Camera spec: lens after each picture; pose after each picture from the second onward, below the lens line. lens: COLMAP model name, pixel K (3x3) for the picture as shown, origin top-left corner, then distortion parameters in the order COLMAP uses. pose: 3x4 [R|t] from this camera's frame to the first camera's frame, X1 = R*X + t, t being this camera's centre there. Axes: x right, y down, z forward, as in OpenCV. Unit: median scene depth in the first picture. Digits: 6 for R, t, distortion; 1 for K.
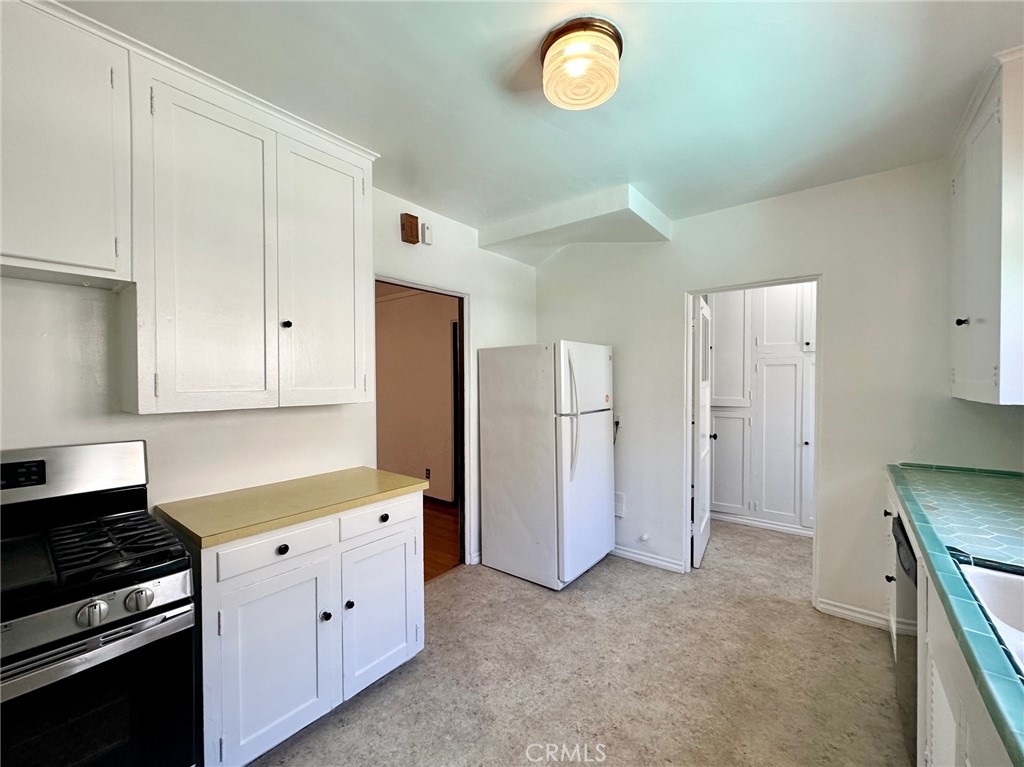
lens RADIAL K [[408.5, 0, 509.5], [0, 408.5, 385.4], [0, 0, 1]] dist [-0.003543, -0.000376]
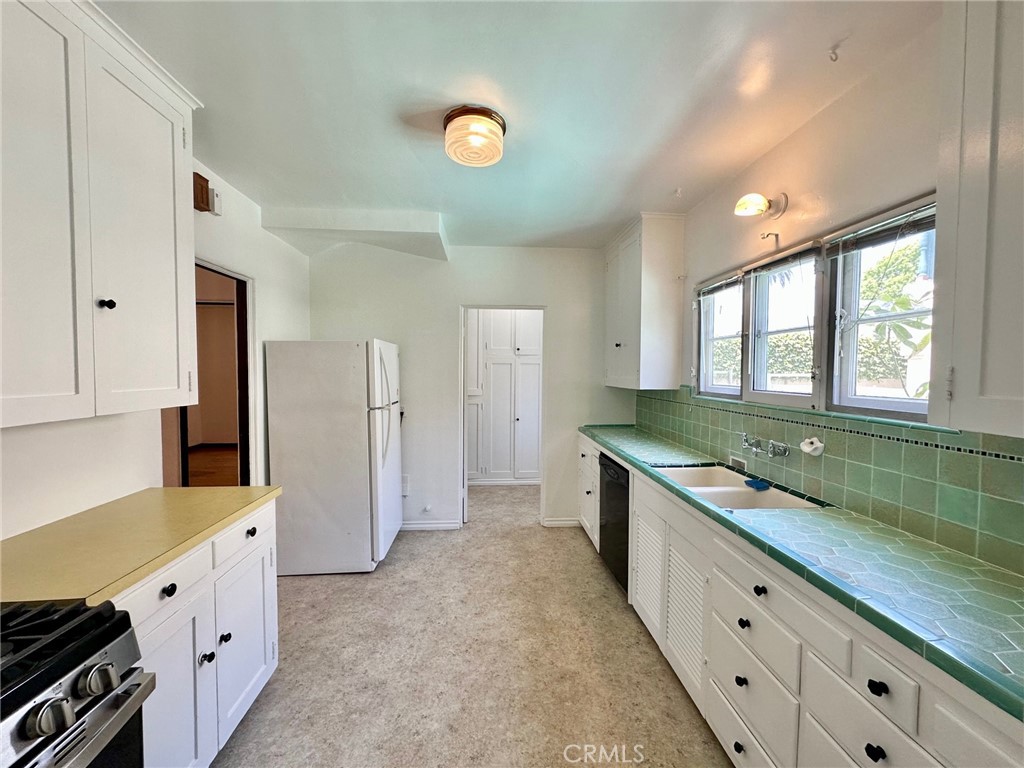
lens RADIAL K [[408.5, 0, 498.3], [0, 408.5, 384.7], [0, 0, 1]] dist [-0.003543, -0.000376]
pose [[0.746182, -0.016657, 0.665533, -0.389641], [0.003598, 0.999773, 0.020988, -0.013237], [-0.665732, -0.013266, 0.746073, -0.020287]]
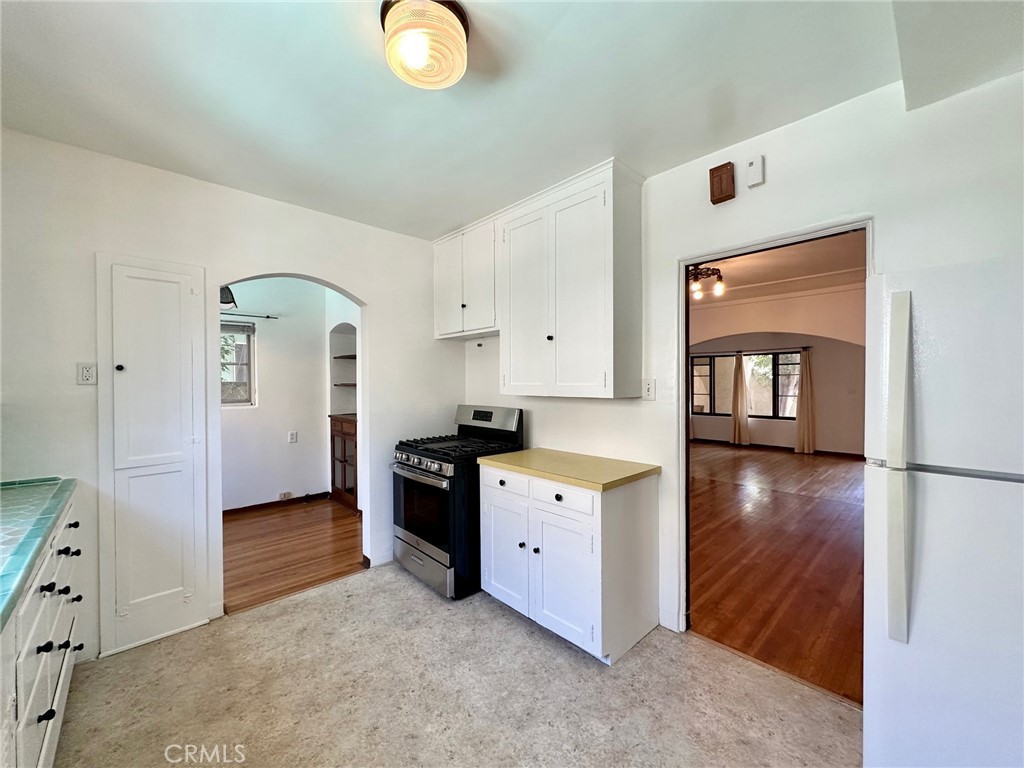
lens RADIAL K [[408.5, 0, 523.0], [0, 408.5, 380.3], [0, 0, 1]] dist [-0.003543, -0.000376]
pose [[-0.118597, 0.010276, -0.992889, 0.658914], [-0.003611, 0.999935, 0.010780, -0.013061], [0.992936, 0.004864, -0.118552, 0.812140]]
